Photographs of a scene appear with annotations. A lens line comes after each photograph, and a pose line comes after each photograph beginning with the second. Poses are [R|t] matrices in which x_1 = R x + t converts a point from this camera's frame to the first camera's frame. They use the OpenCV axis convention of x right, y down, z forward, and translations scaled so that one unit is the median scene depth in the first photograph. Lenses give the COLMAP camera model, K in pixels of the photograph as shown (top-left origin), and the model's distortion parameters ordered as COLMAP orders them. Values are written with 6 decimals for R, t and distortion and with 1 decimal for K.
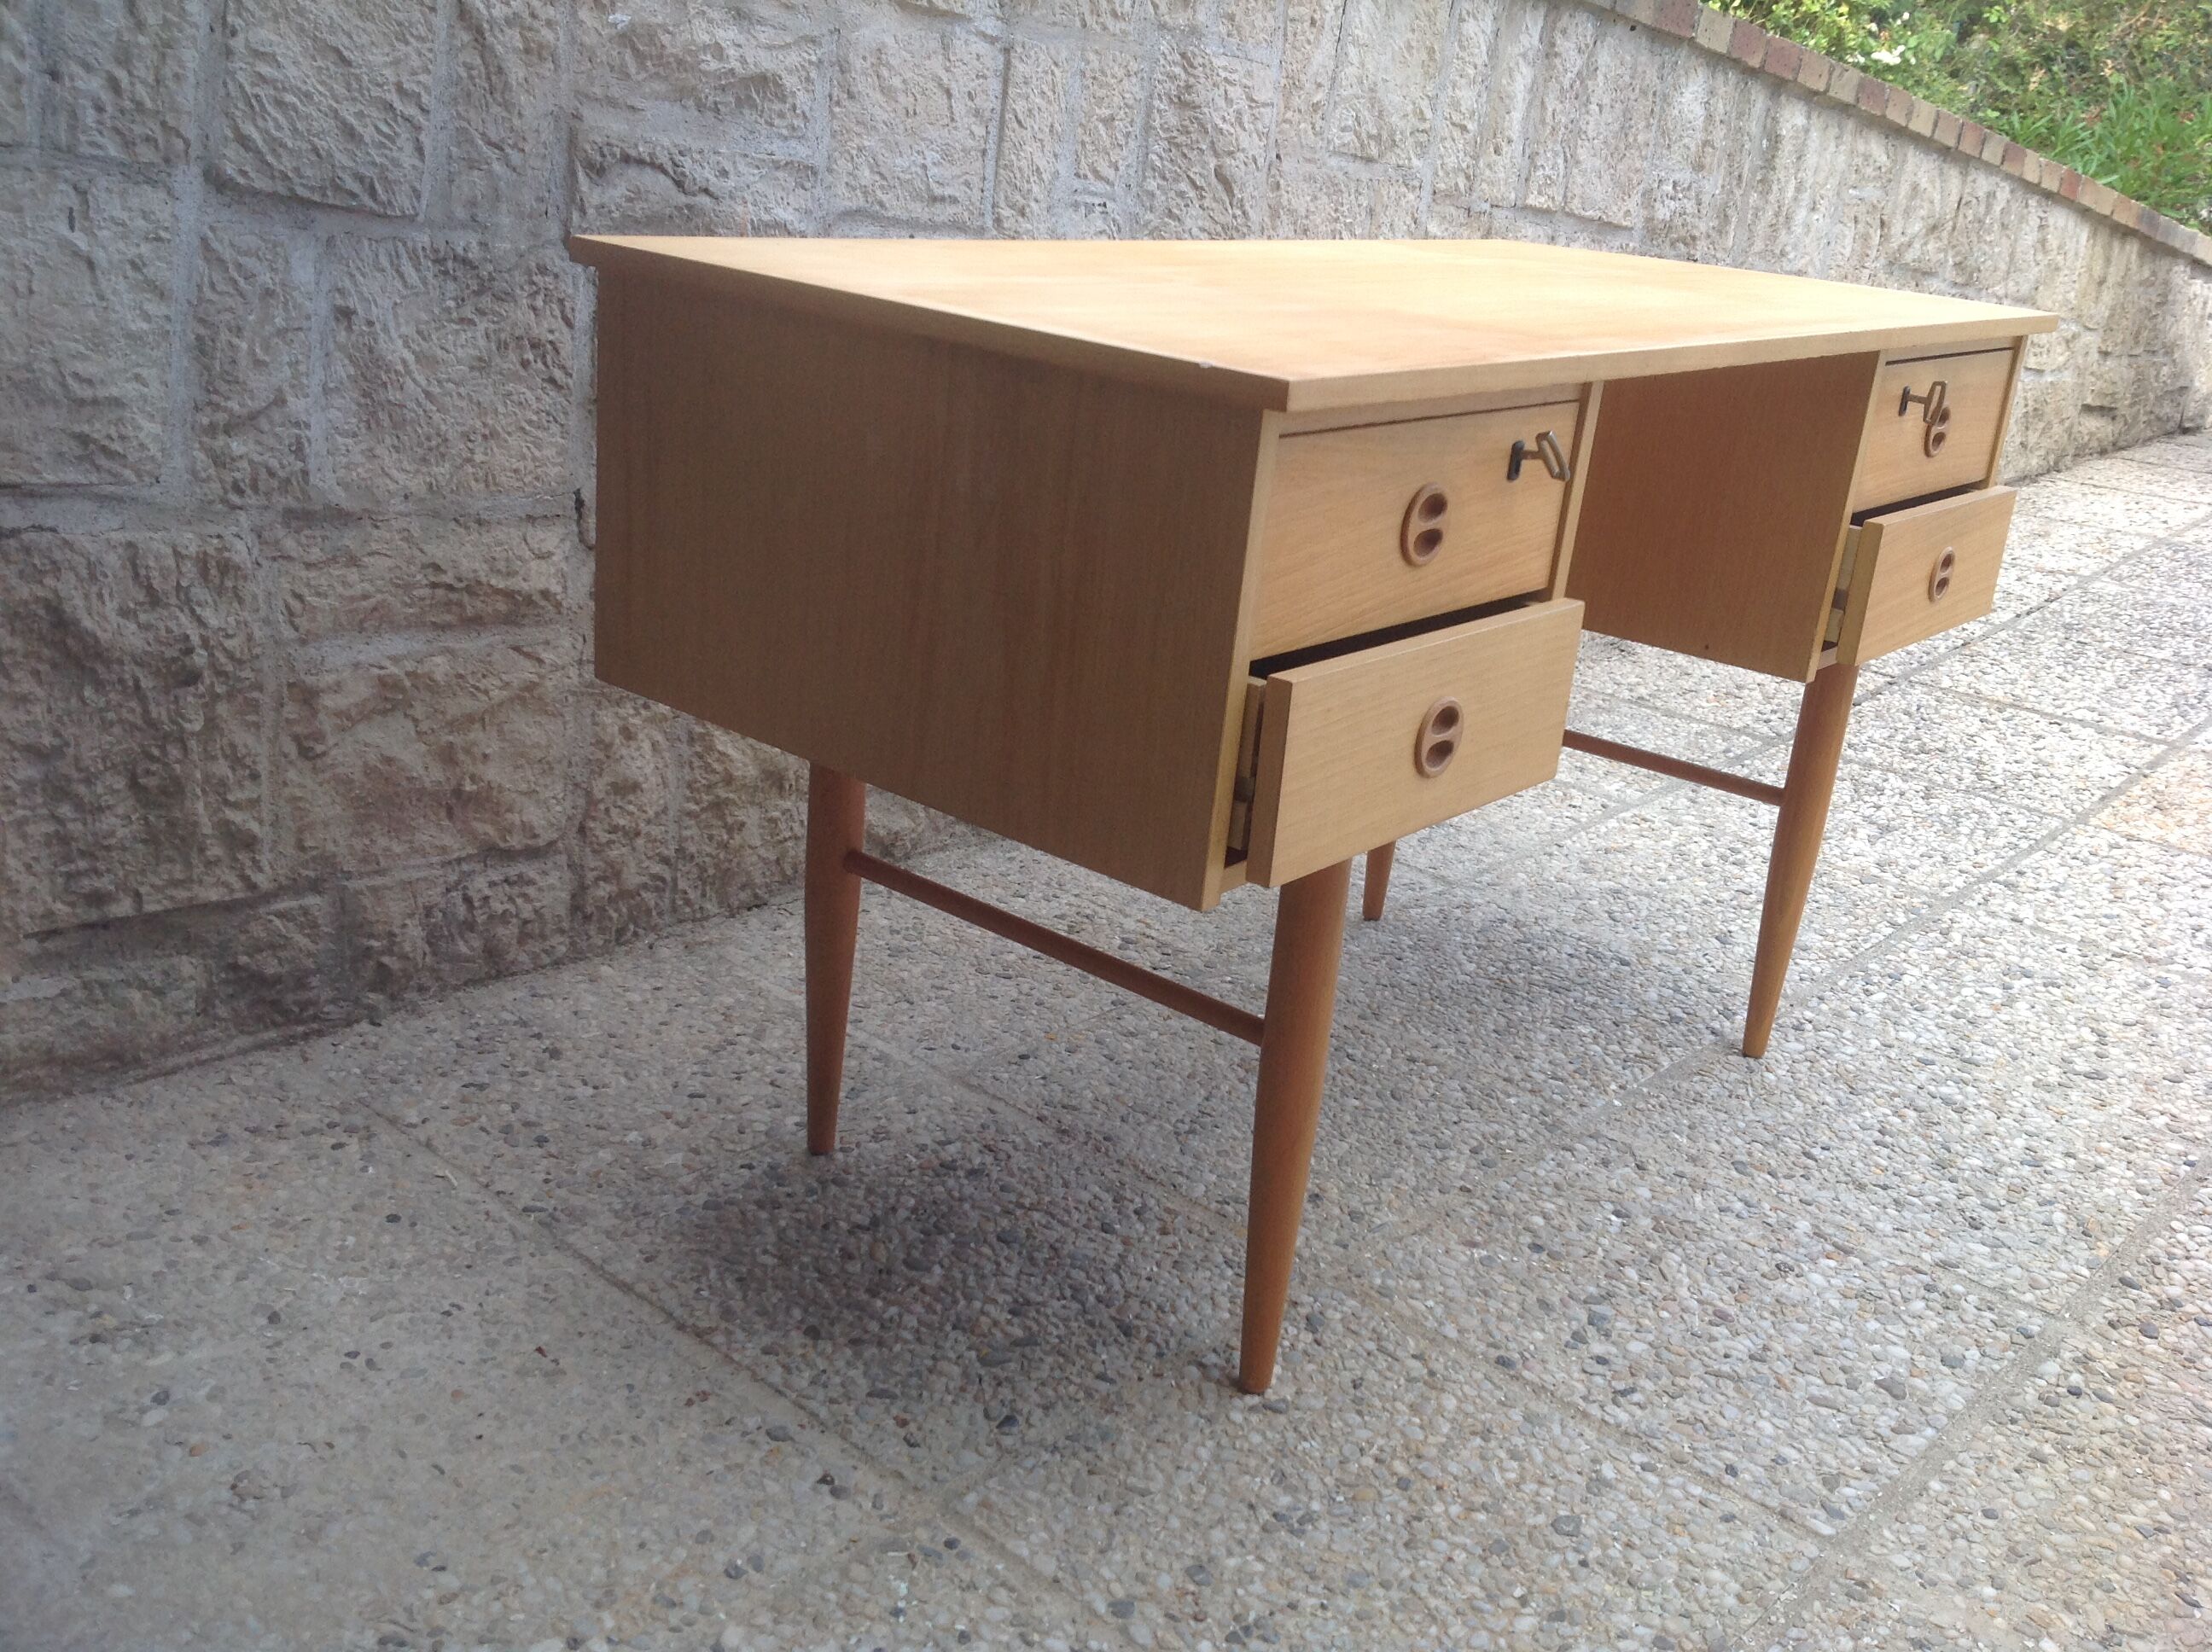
lens RADIAL K [[2120.7, 0, 1105.4], [0, 2120.7, 838.4], [0, 0, 1]] dist [0.179167, -0.425239]
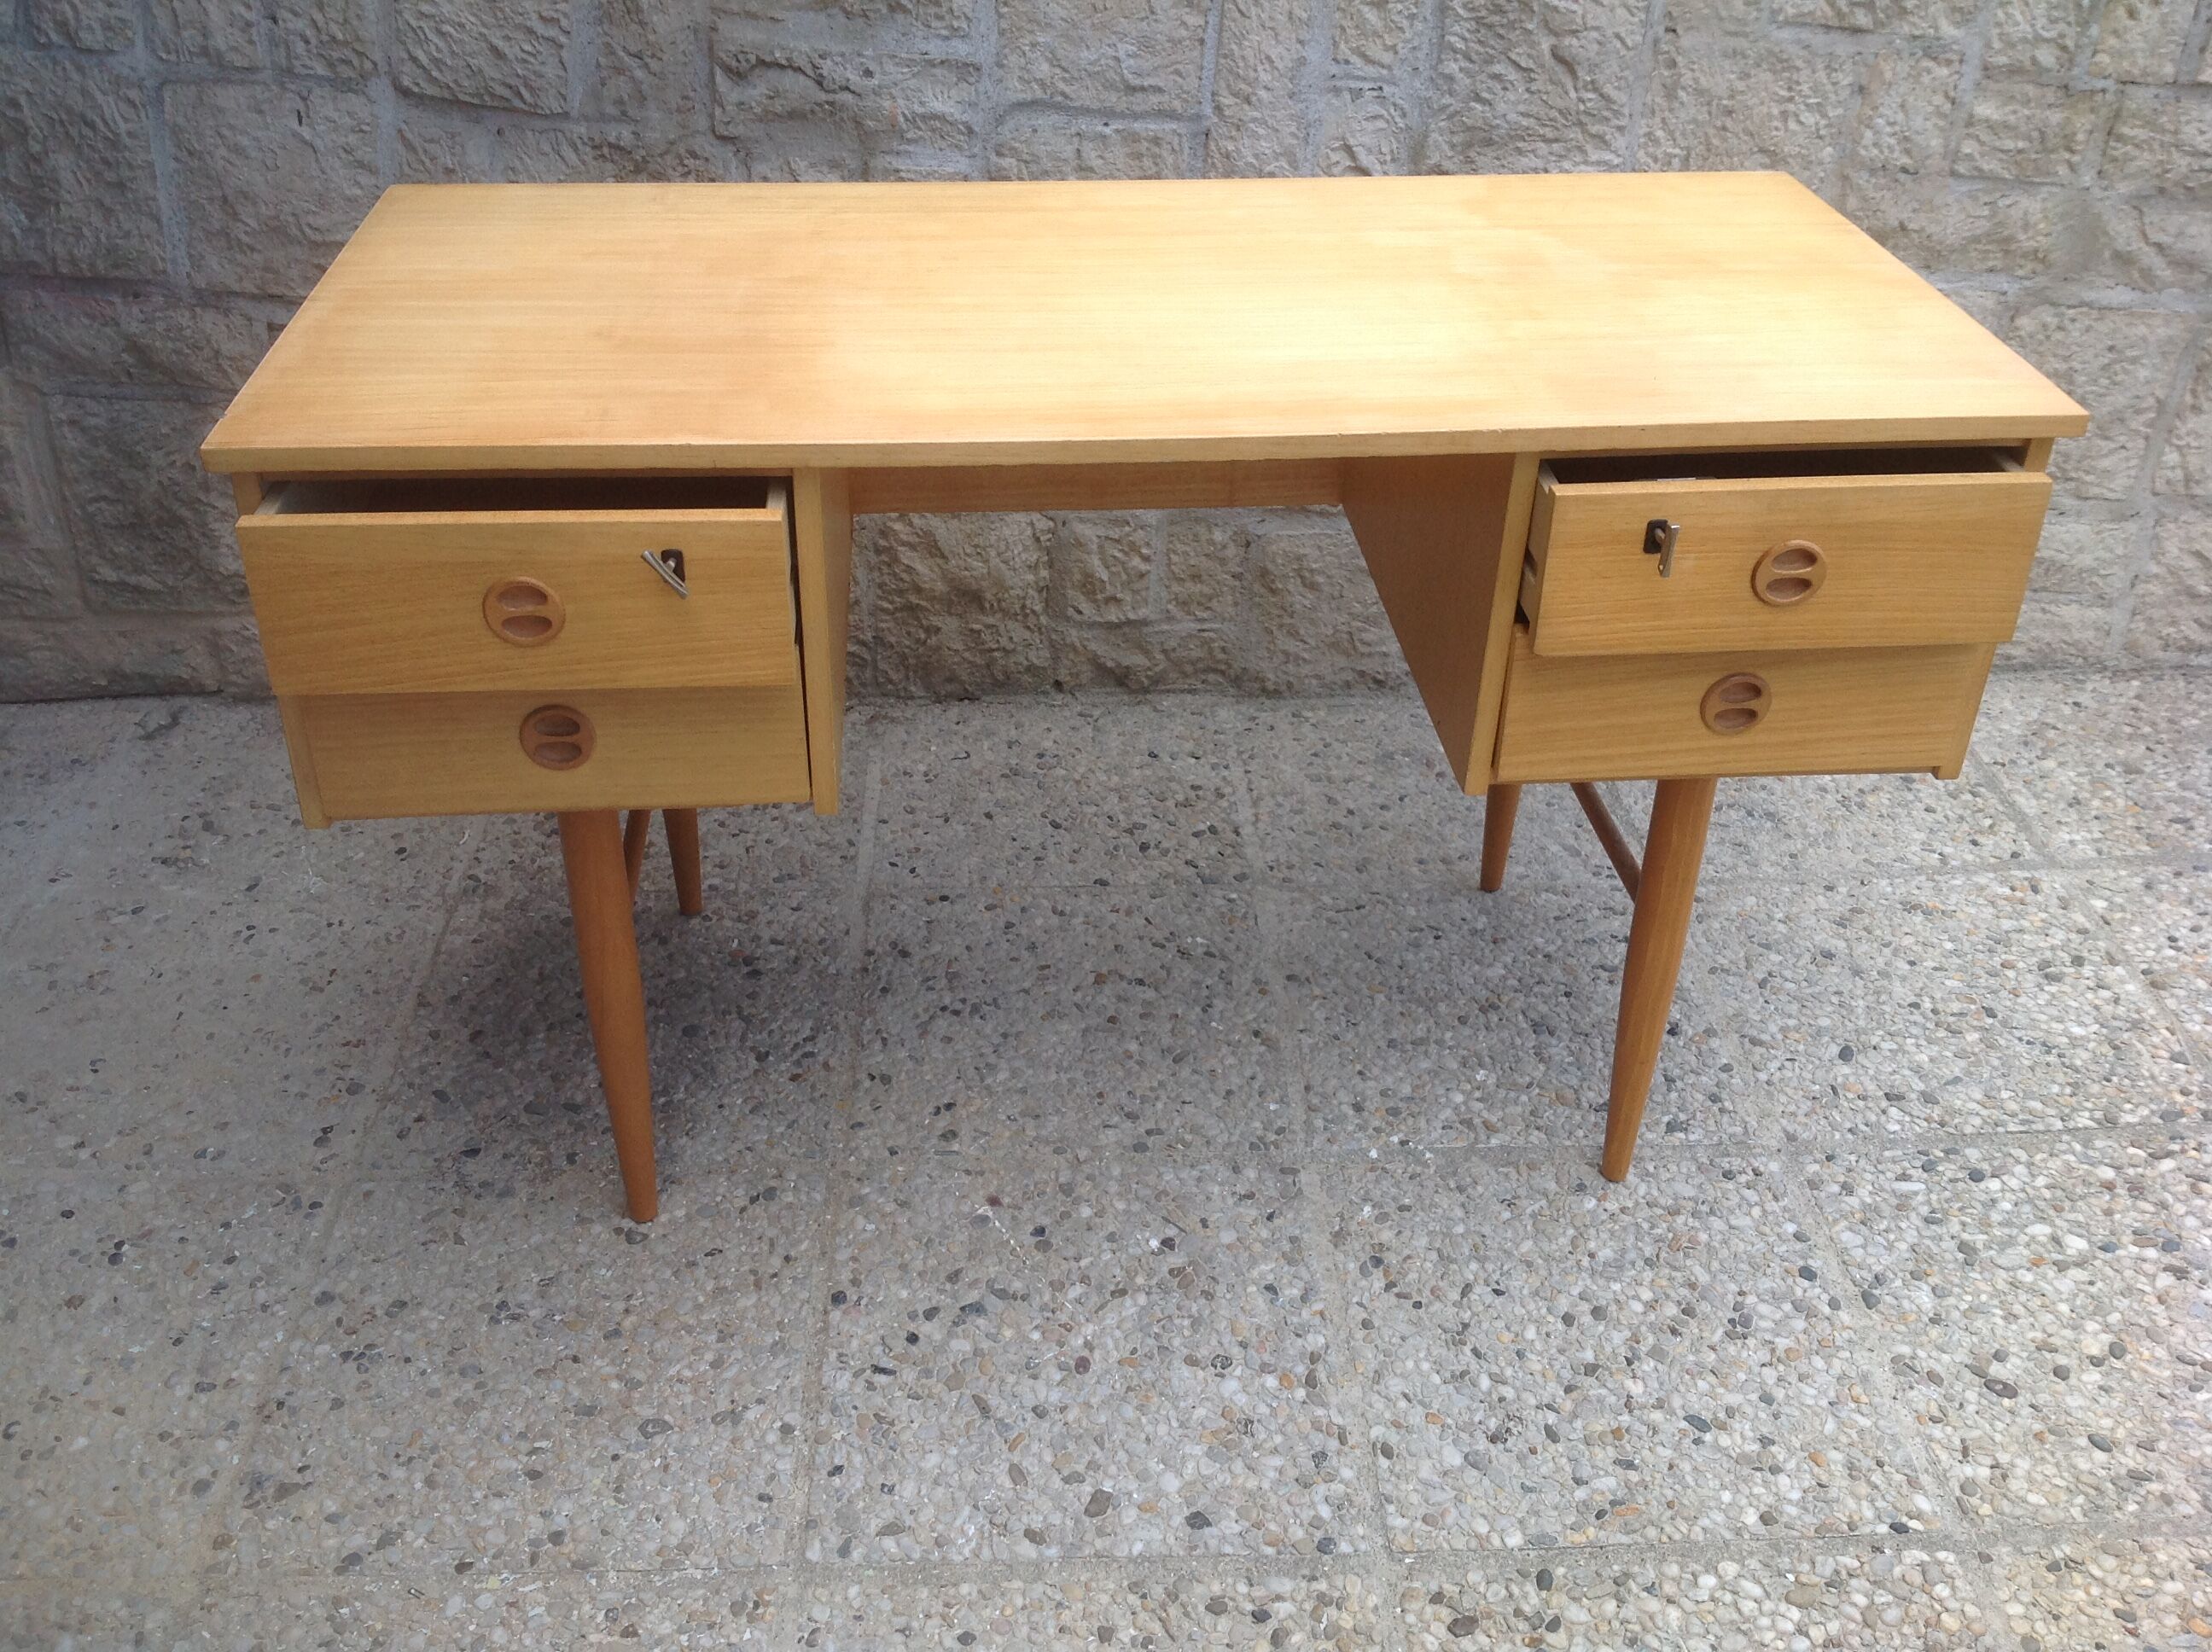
lens RADIAL K [[2147.4, 0, 1090.2], [0, 2147.4, 786.9], [0, 0, 1]] dist [0.197018, -0.470922]
pose [[0.690259, 0.298917, -0.658932, 0.765342], [-0.192667, 0.953730, 0.230822, -0.237233], [0.697440, -0.032372, 0.715912, 0.246338]]
